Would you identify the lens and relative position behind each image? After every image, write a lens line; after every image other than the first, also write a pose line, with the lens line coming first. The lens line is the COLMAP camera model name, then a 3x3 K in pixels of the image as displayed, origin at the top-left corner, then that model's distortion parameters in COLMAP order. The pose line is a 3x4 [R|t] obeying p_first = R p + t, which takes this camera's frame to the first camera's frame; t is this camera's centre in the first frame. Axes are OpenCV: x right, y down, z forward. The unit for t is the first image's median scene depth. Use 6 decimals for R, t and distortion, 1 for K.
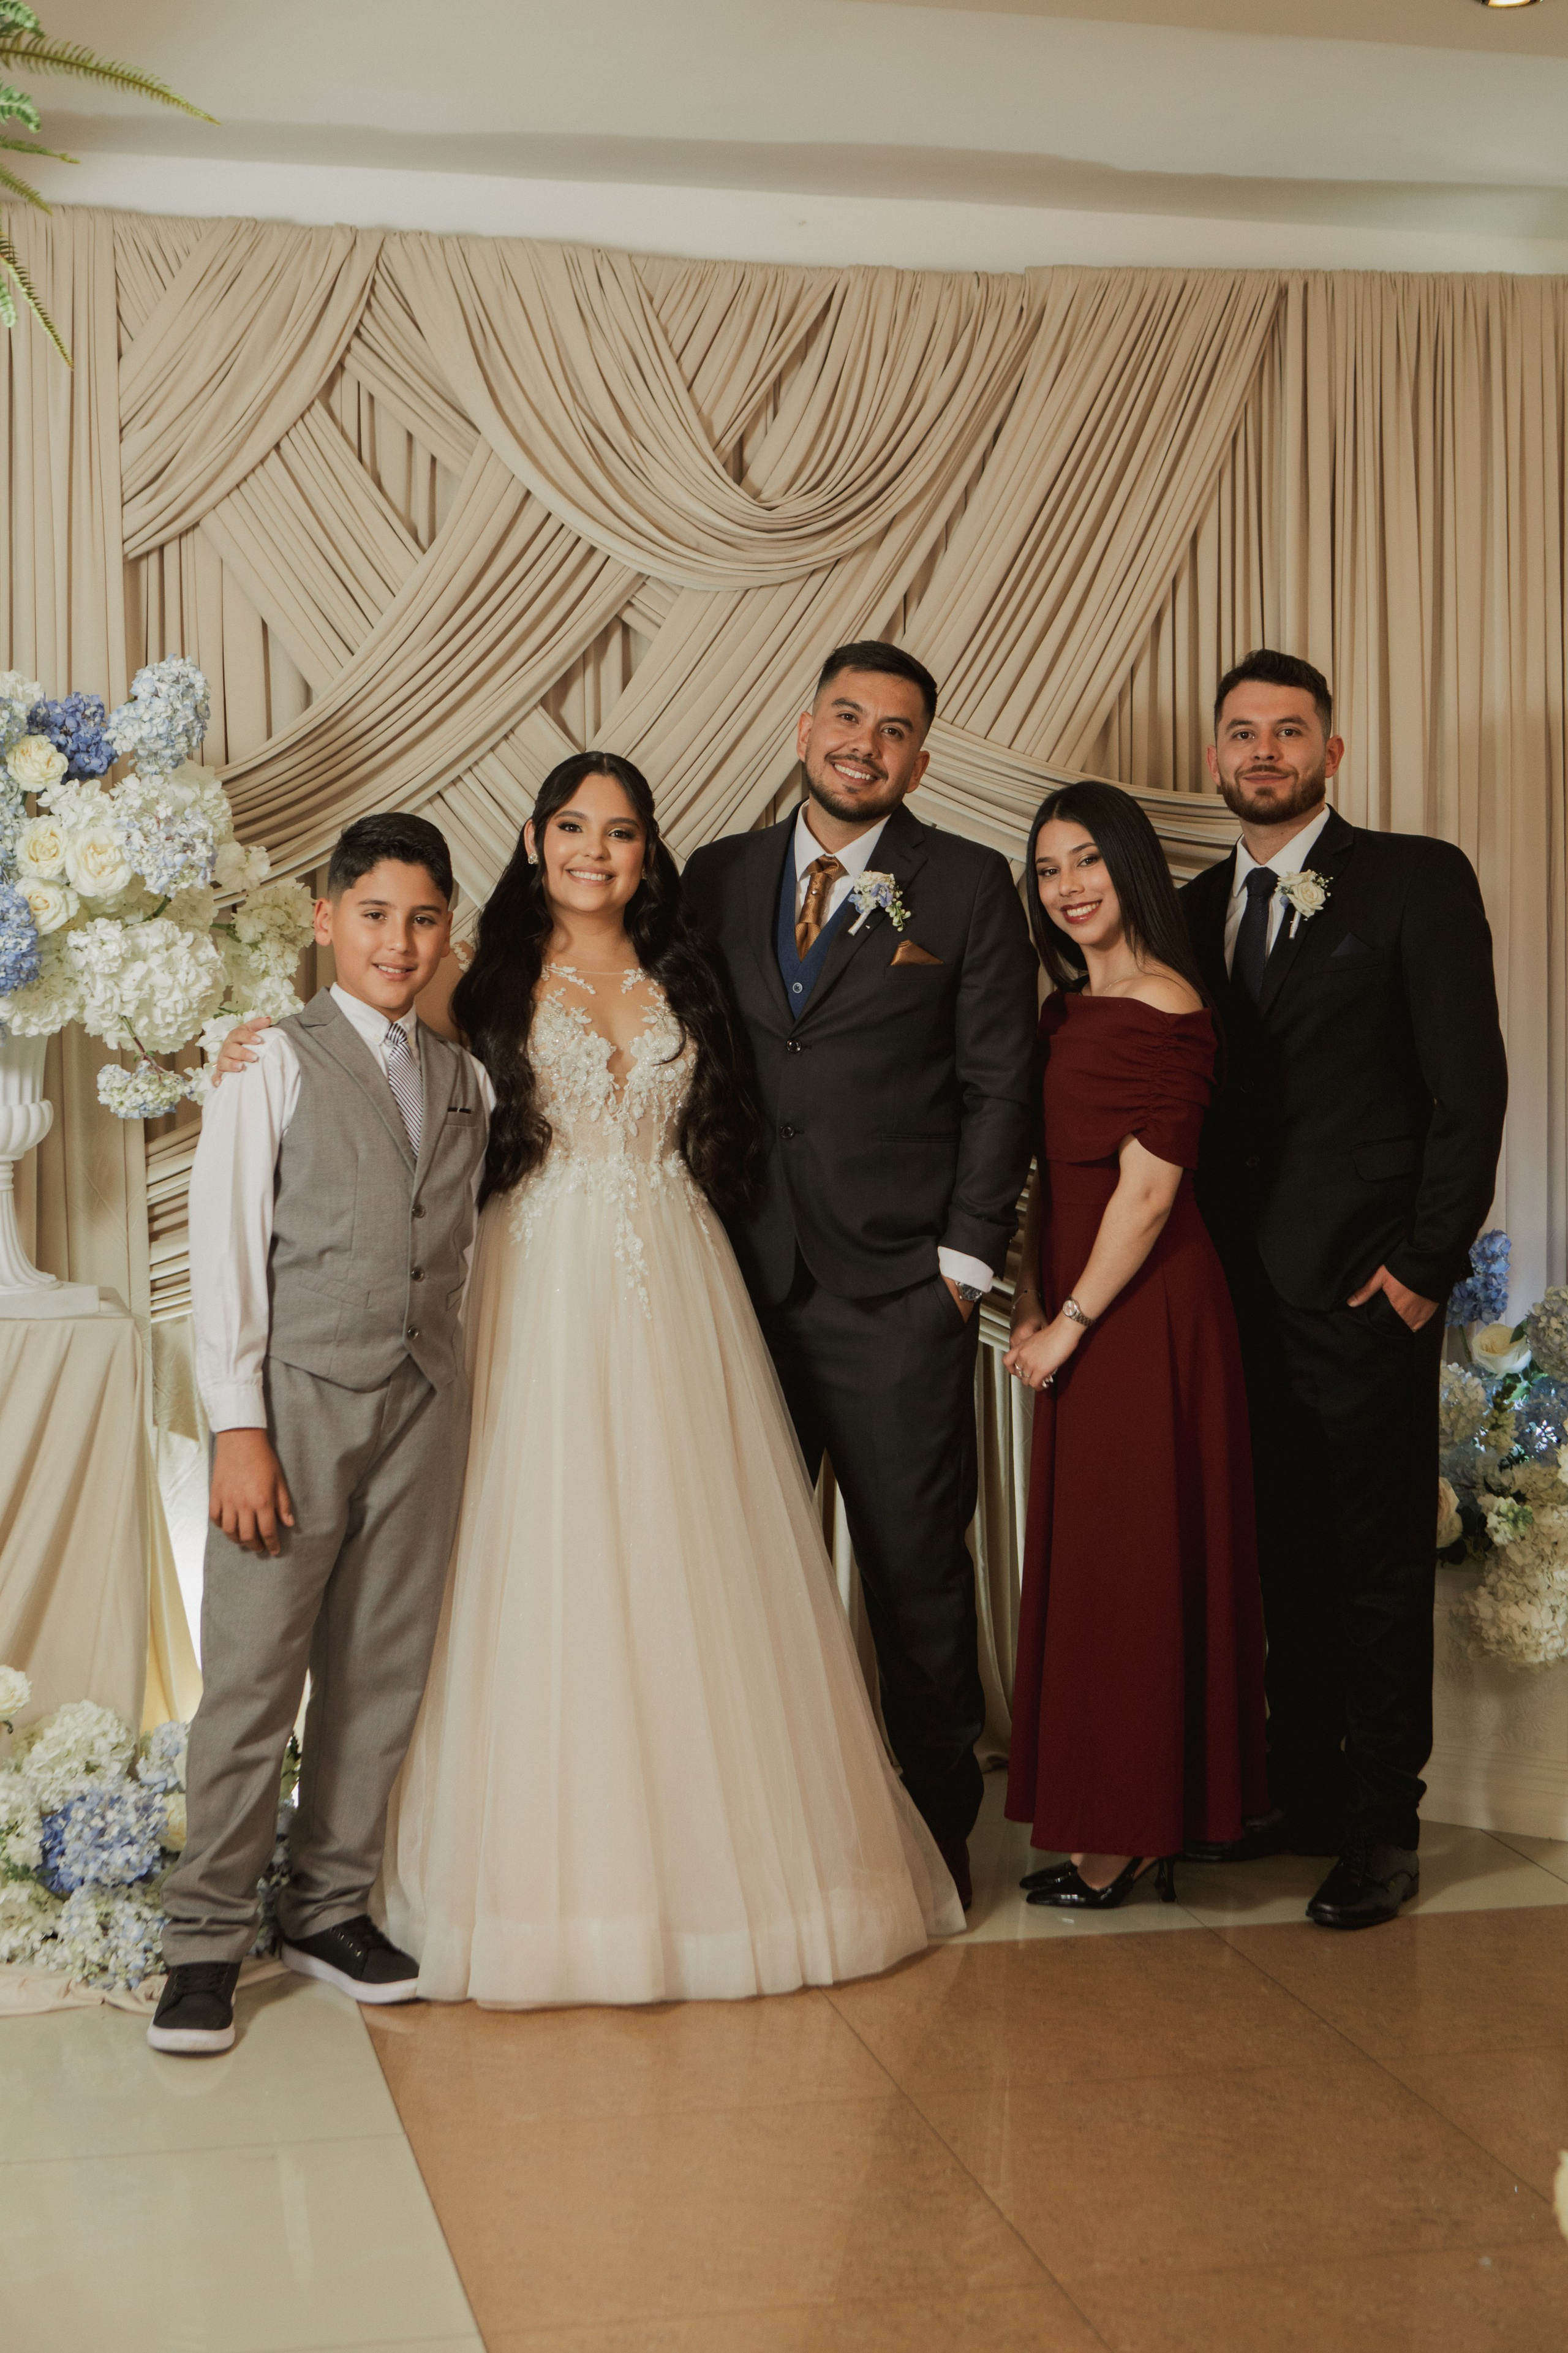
lens RADIAL K [[3536.1, 0, 806.1], [0, 3536.1, 1164.7], [0, 0, 1]] dist [-0.036298, 0.000000]
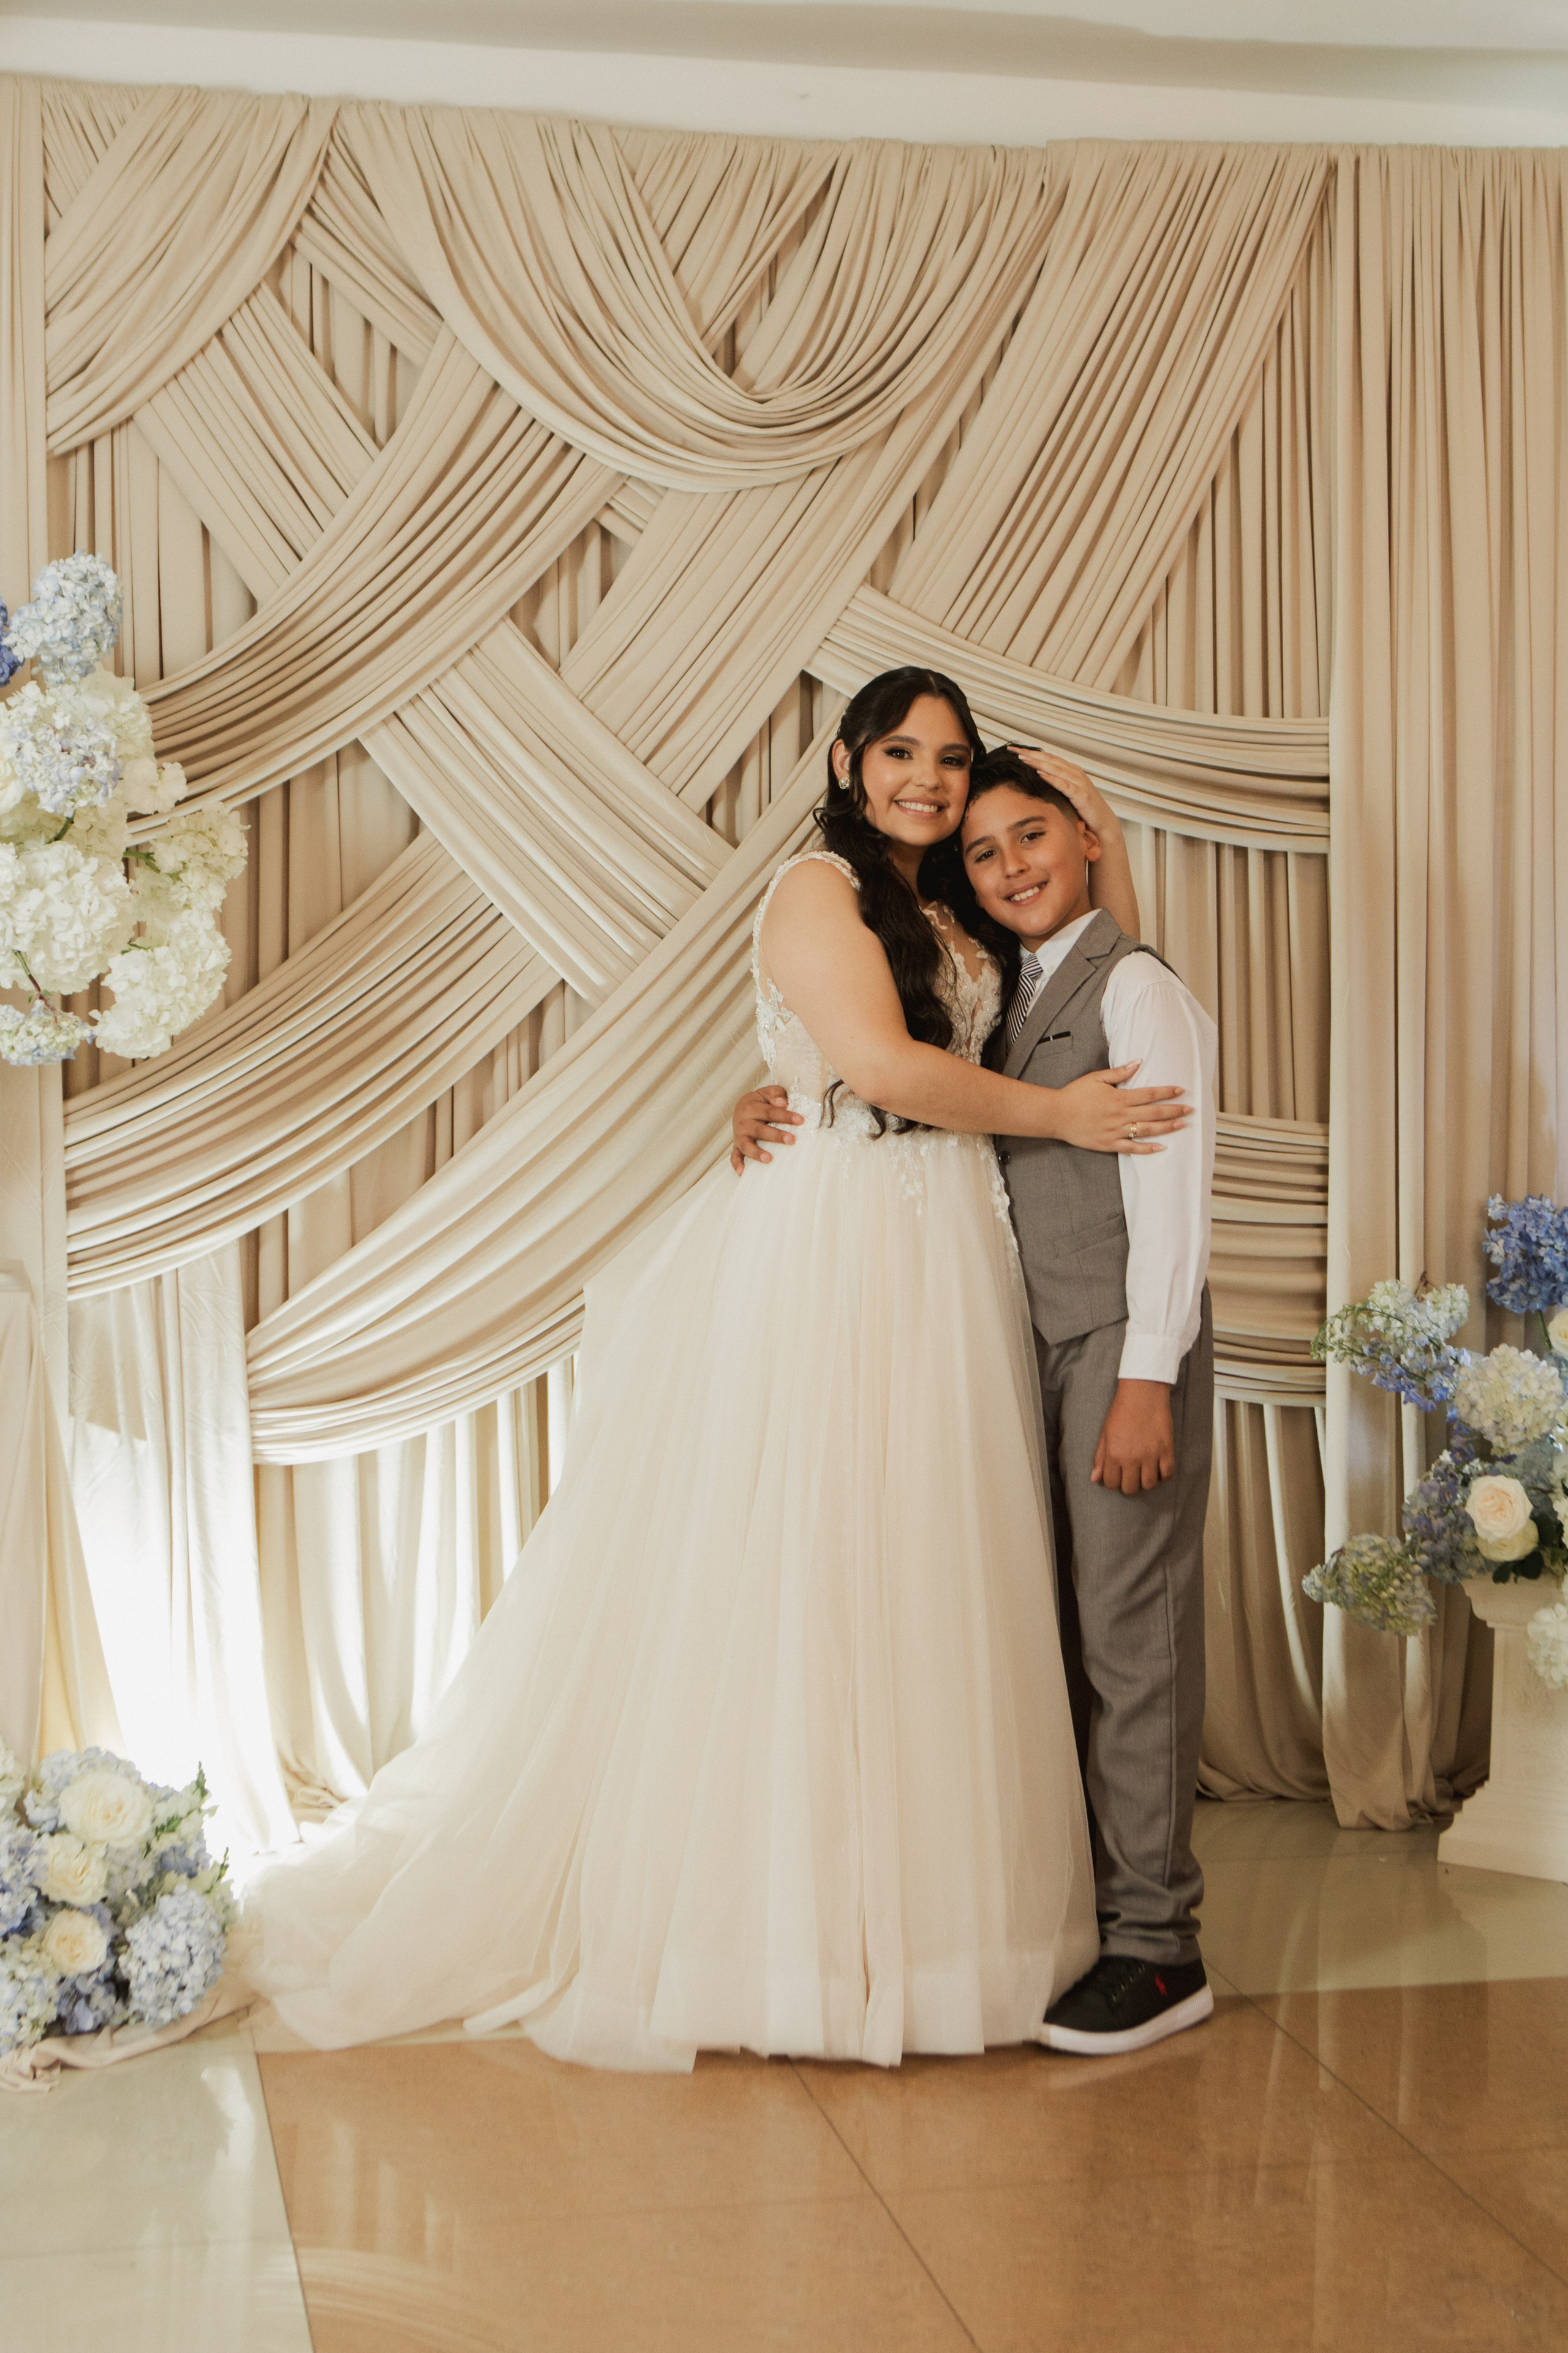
lens RADIAL K [[3670.1, 0, 833.8], [0, 3670.1, 938.9], [0, 0, 1]] dist [-0.022775, 0.000000]
pose [[0.999764, 0.000684, -0.021716, 0.028871], [-0.002018, 0.998107, -0.061475, 0.009961], [0.021633, 0.061504, 0.997872, 0.069526]]
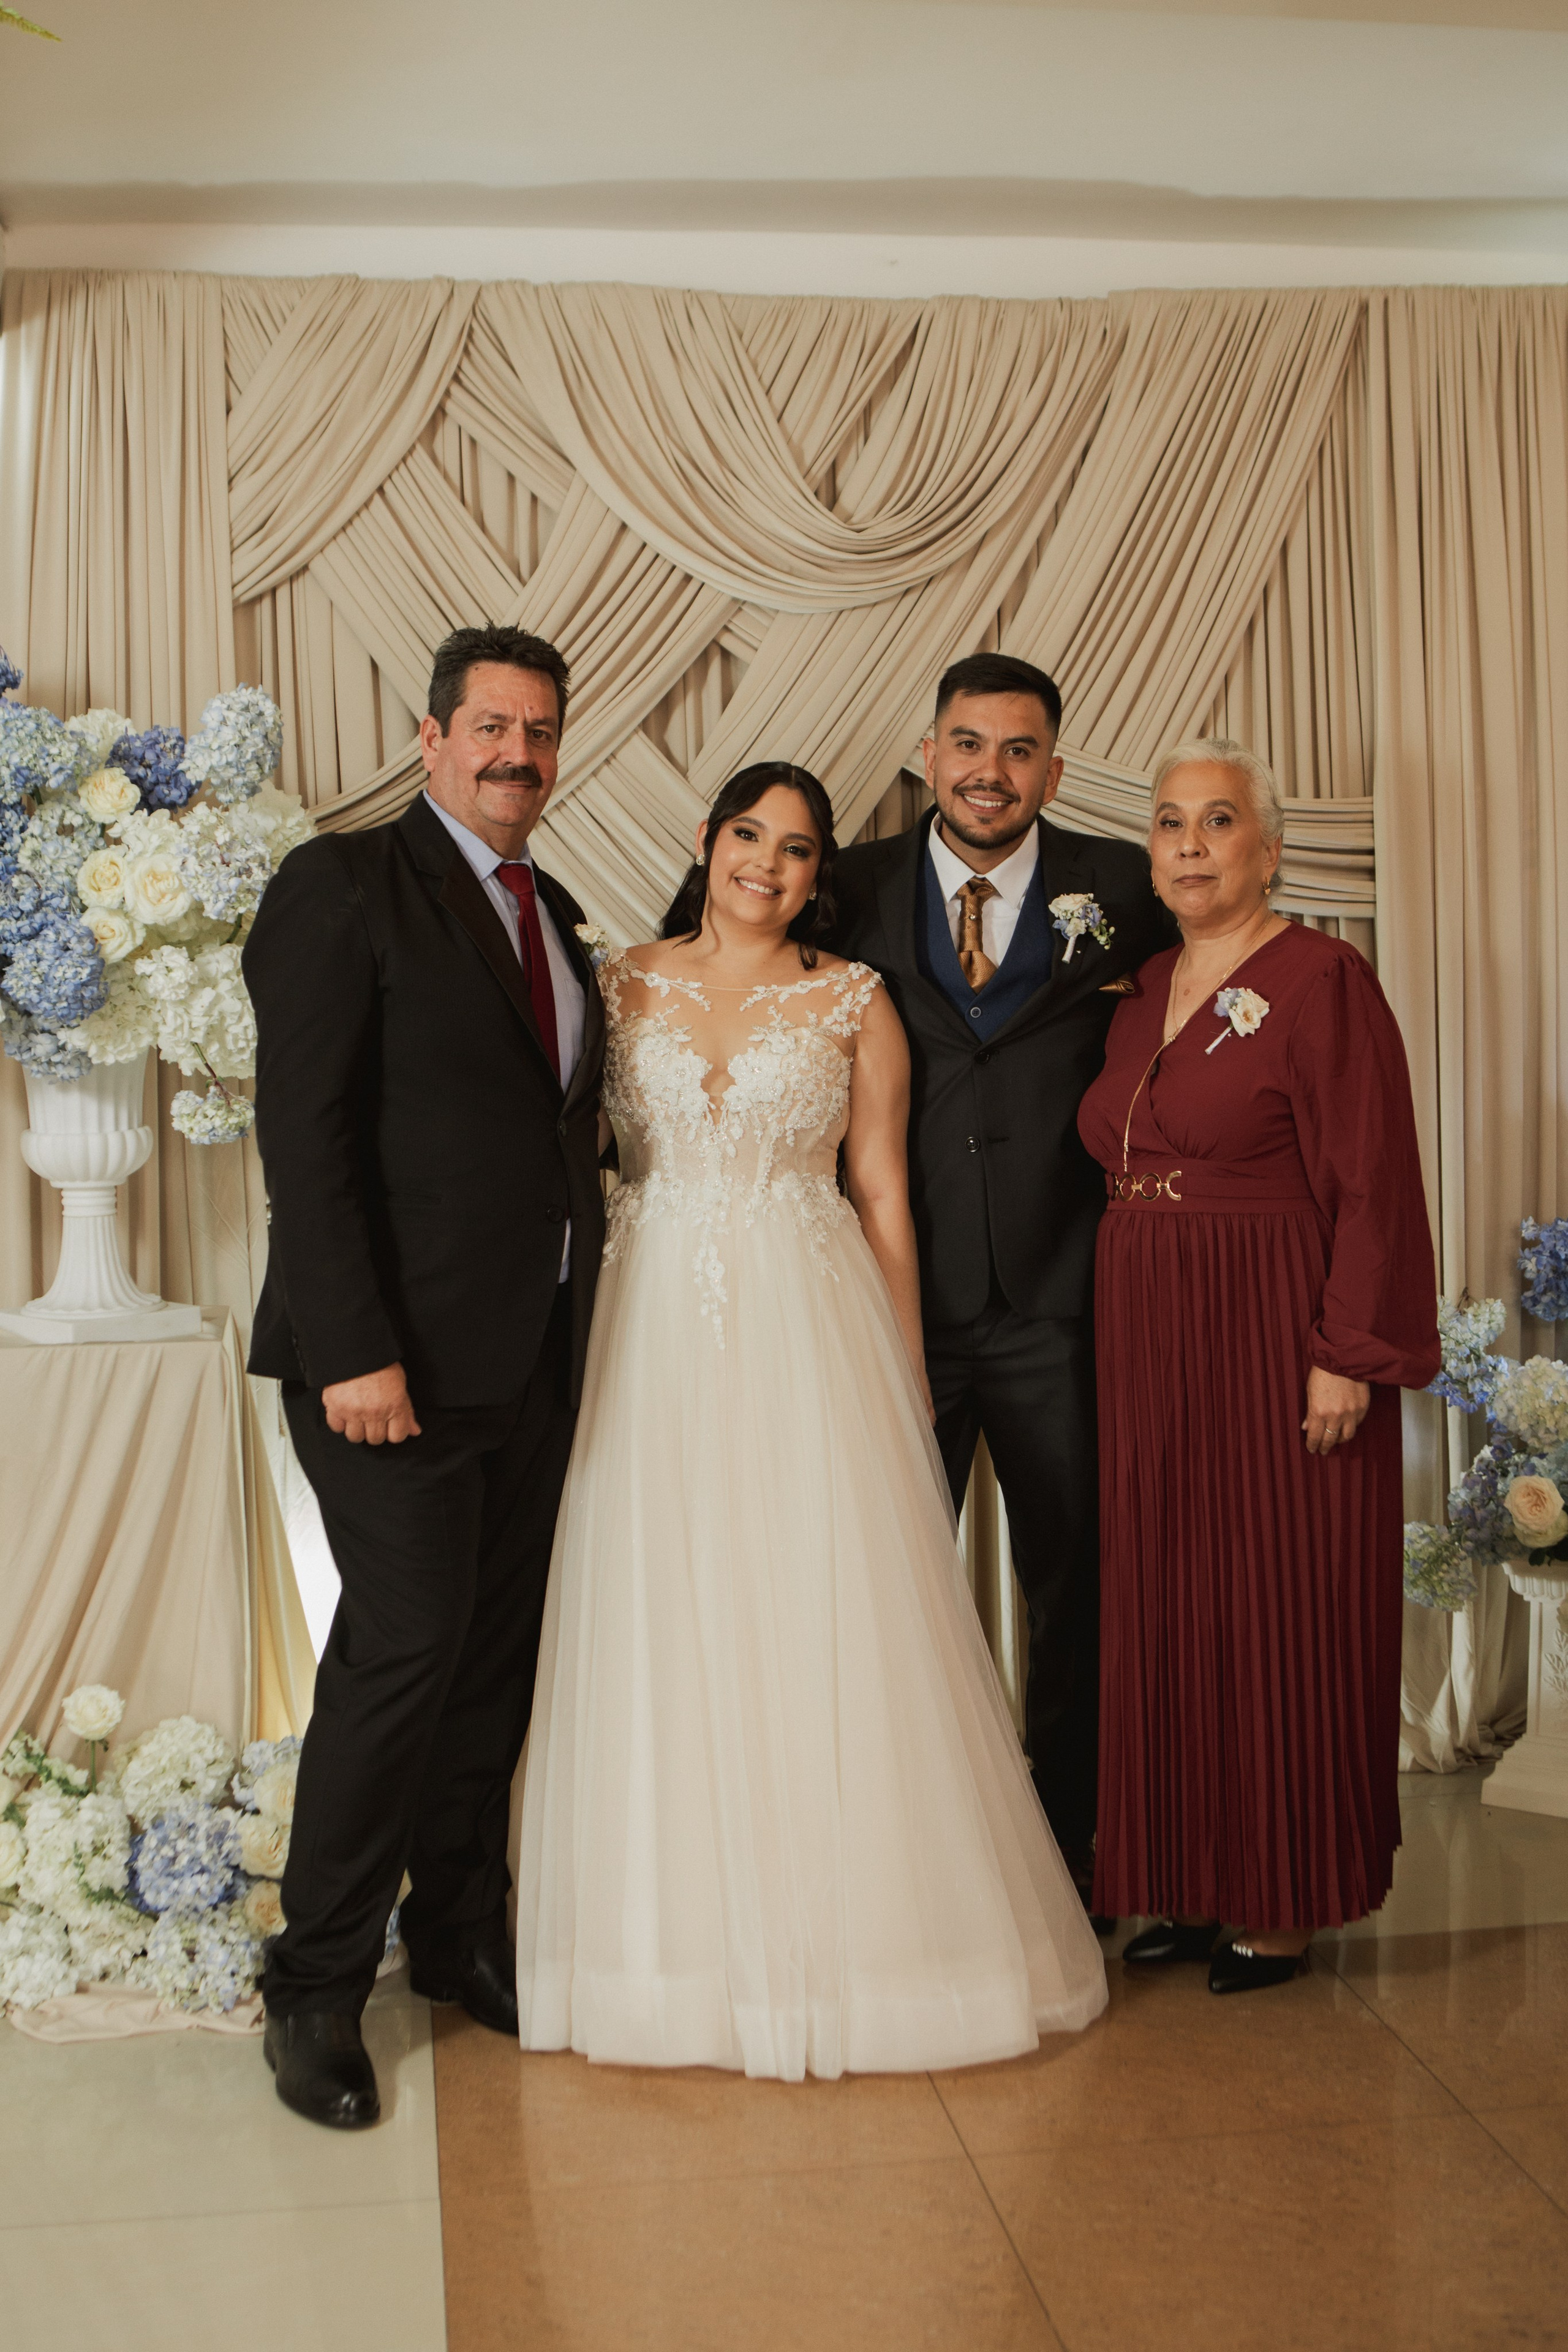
lens RADIAL K [[2841.6, 0, 782.6], [0, 2841.6, 1108.0], [0, 0, 1]] dist [-0.115379, 0.000000]
pose [[0.994786, -0.020515, -0.099902, 0.046482], [0.019094, 0.999703, -0.015158, -0.006979], [0.100183, 0.013171, 0.994882, 0.188421]]
